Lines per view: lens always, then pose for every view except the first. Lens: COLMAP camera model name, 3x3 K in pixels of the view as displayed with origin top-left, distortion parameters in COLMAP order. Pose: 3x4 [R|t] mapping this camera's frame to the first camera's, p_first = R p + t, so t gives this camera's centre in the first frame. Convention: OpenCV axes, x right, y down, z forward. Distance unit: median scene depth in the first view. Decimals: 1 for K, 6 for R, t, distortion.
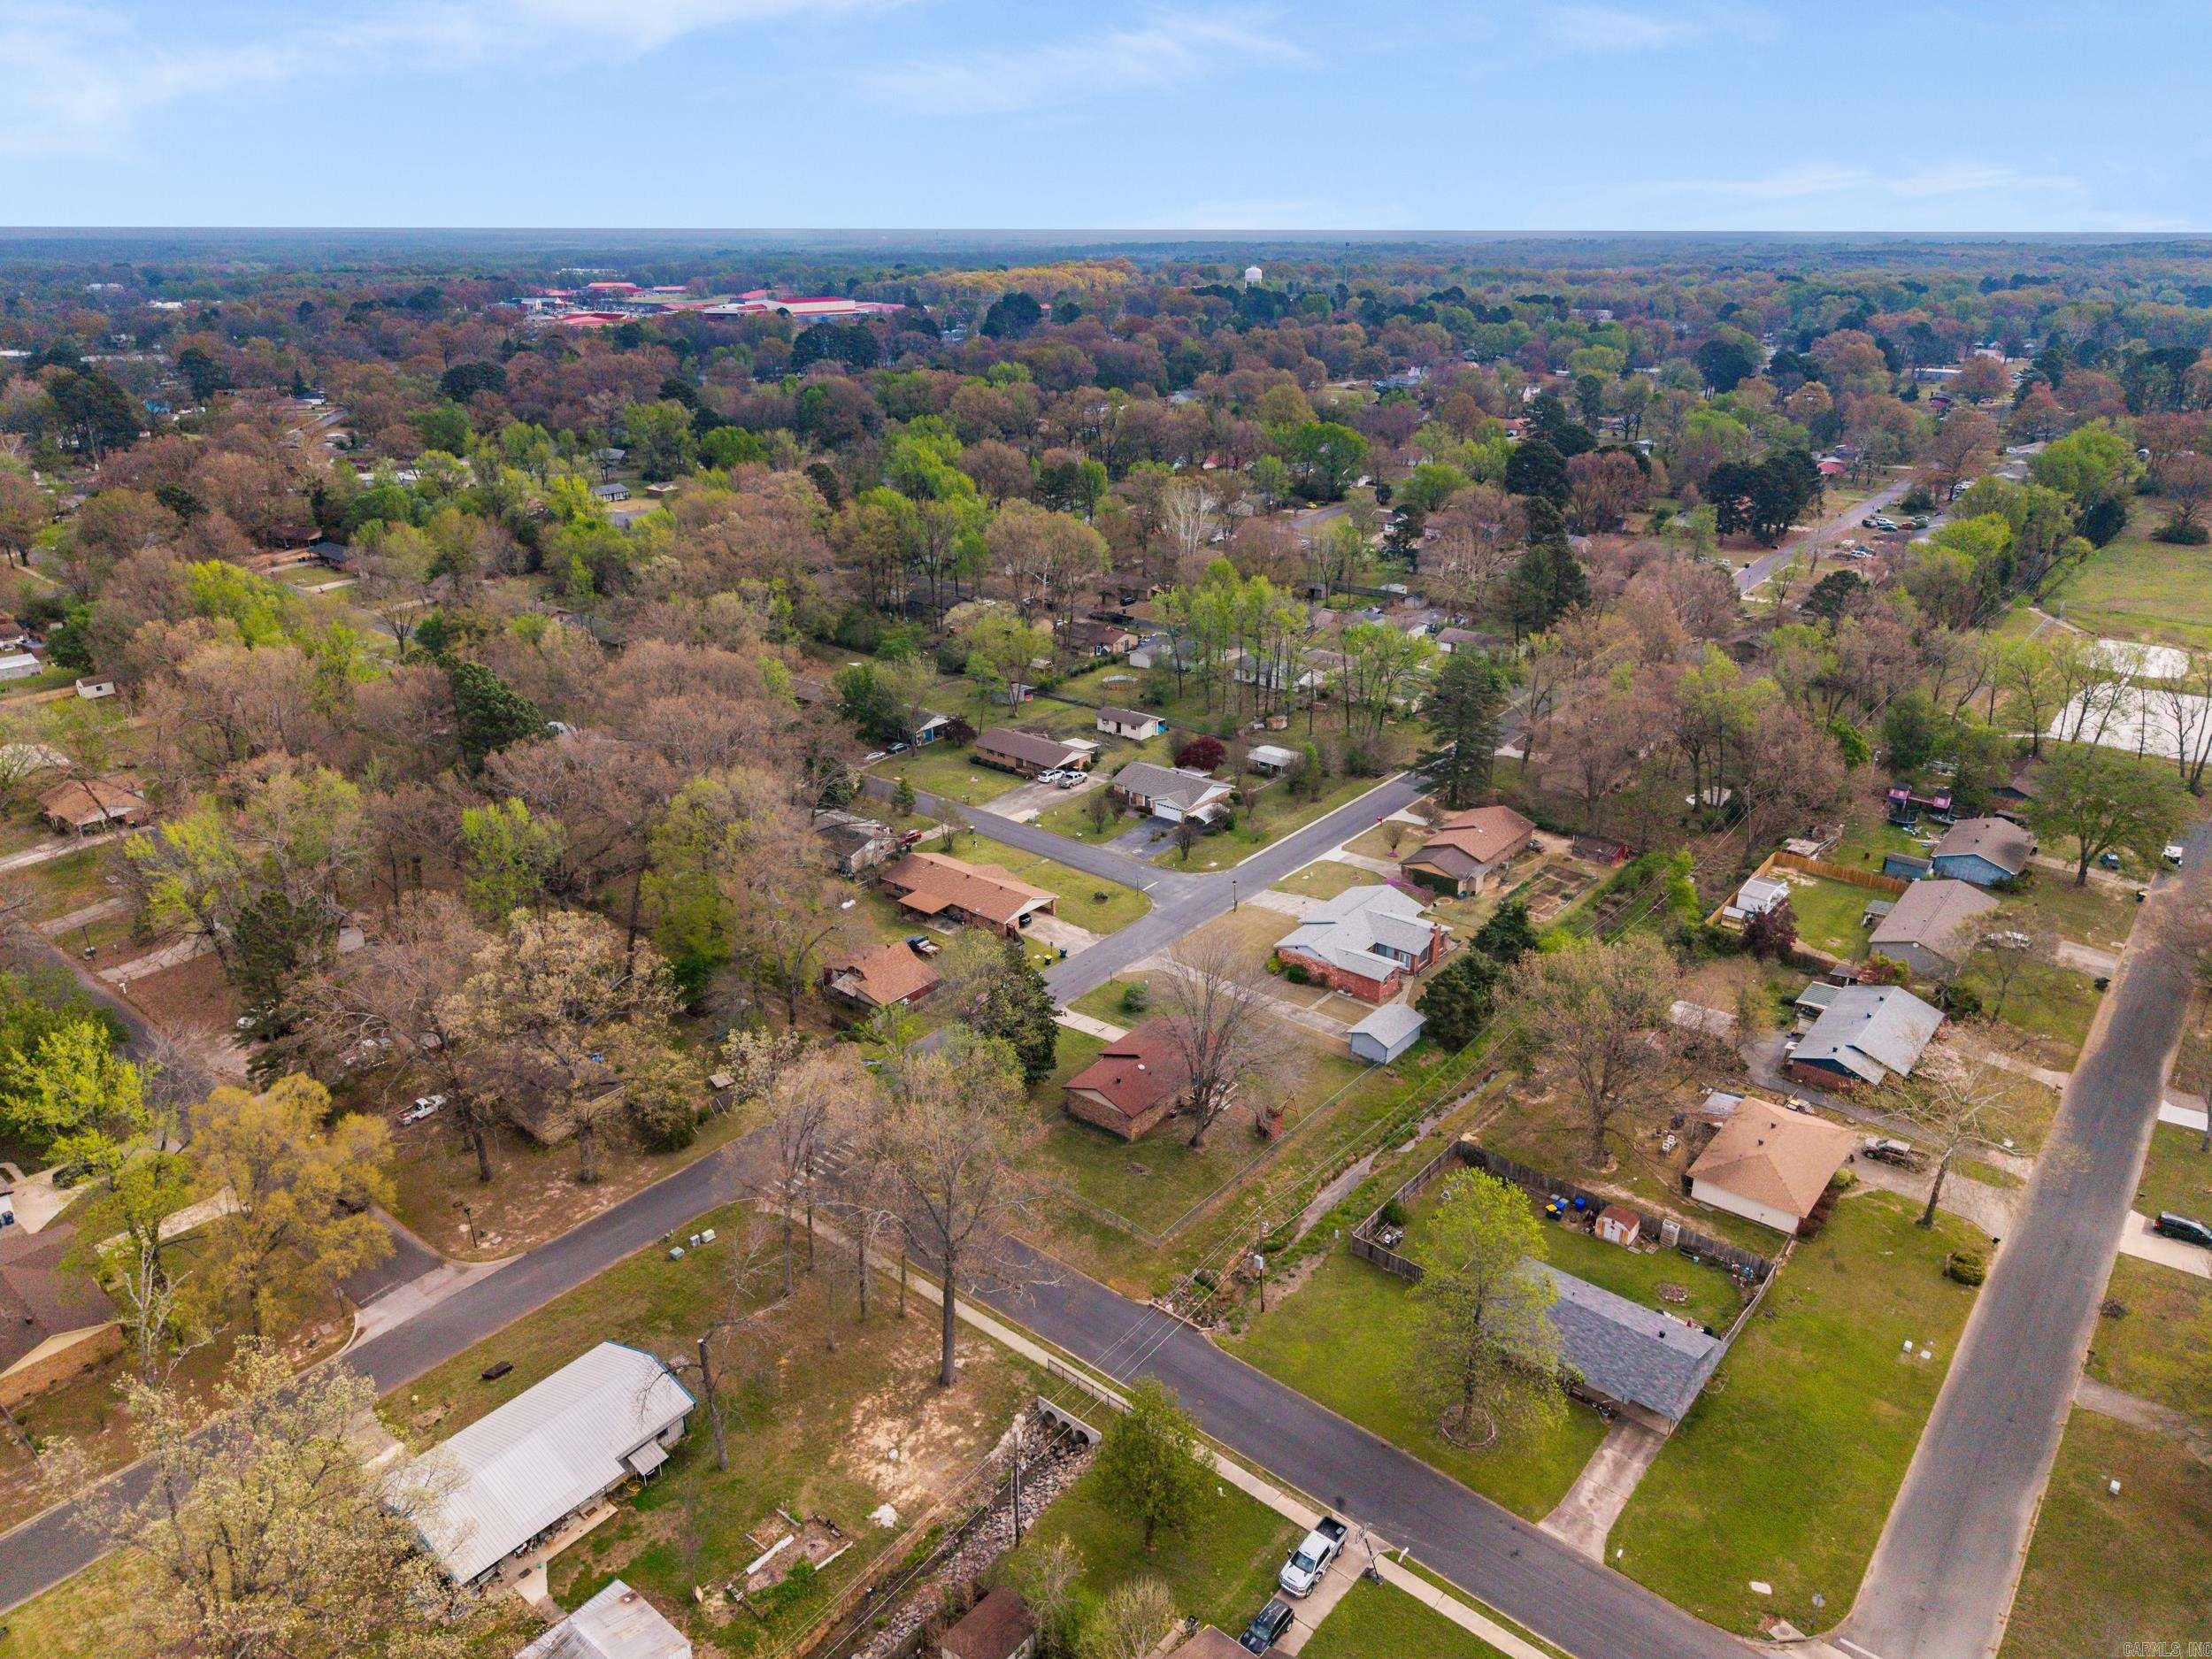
lens RADIAL K [[1501.5, 0, 1096.6], [0, 1501.5, 835.2], [0, 0, 1]] dist [0.007891, -0.001391]
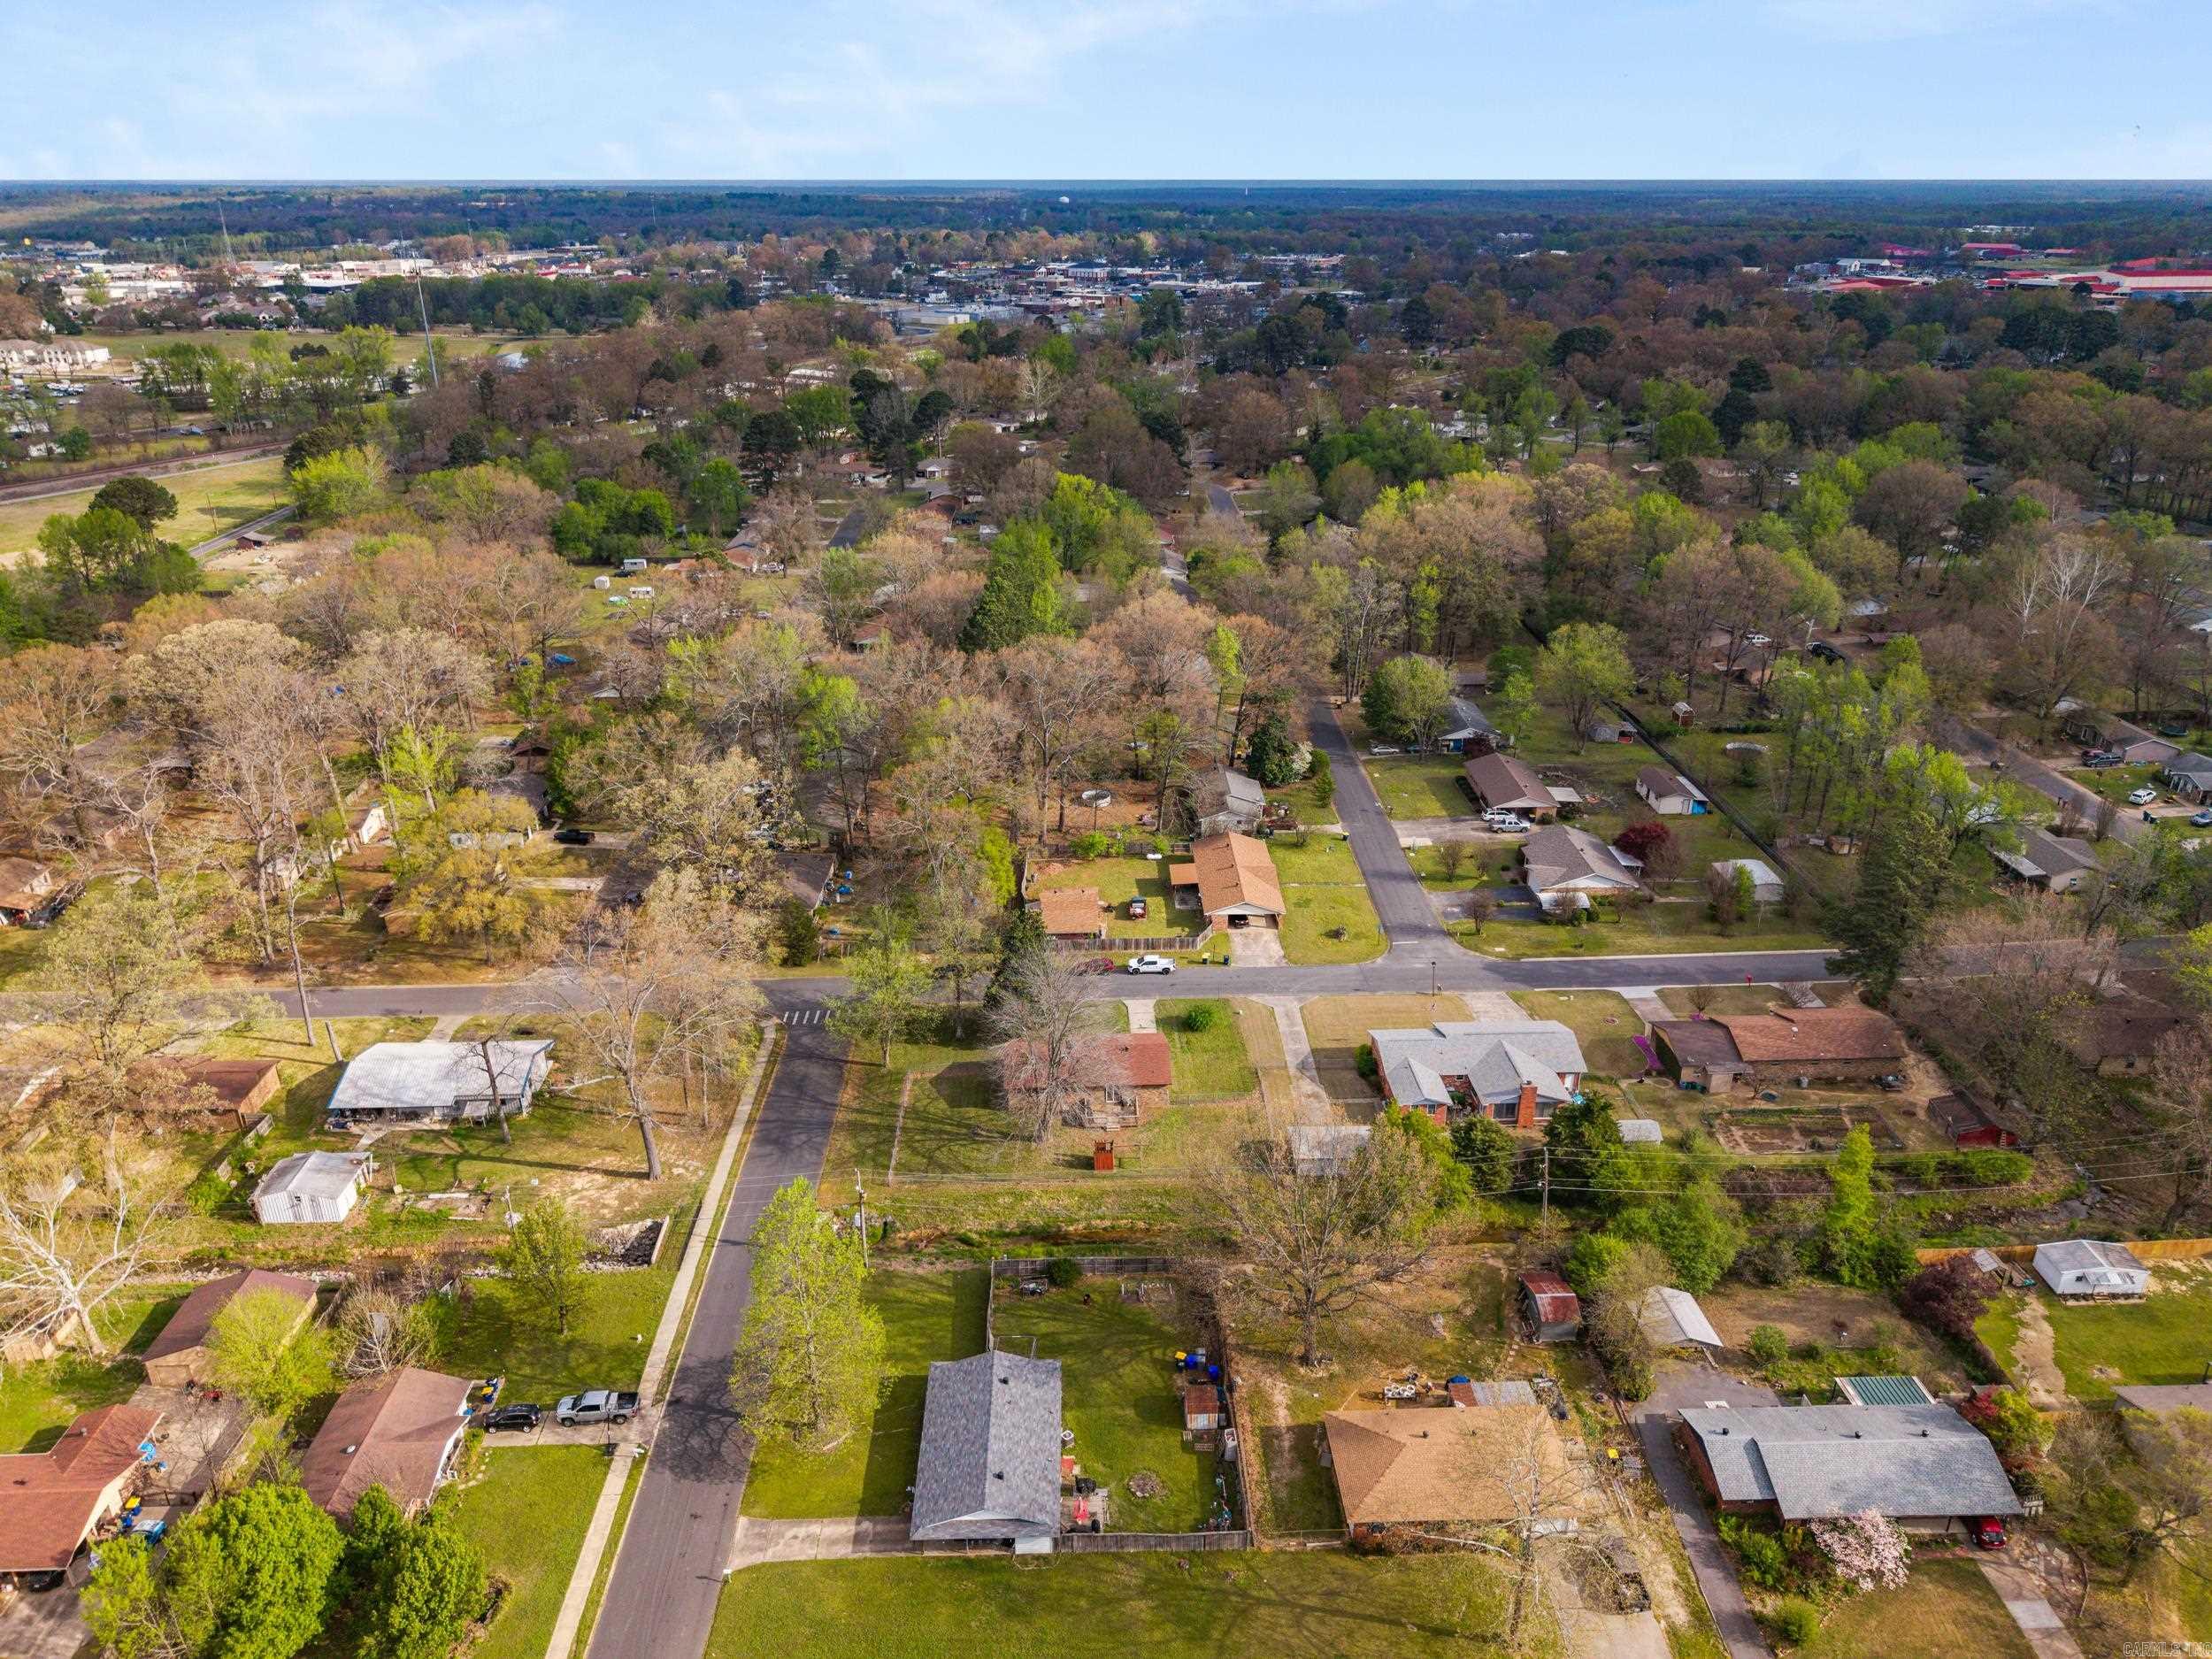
lens RADIAL K [[1501.5, 0, 1106.3], [0, 1501.5, 831.3], [0, 0, 1]] dist [0.007891, -0.001391]
pose [[0.648800, 0.292659, -0.702431, 0.524963], [-0.273825, 0.951041, 0.143321, -0.109183], [0.709984, 0.099356, 0.697173, 0.198538]]
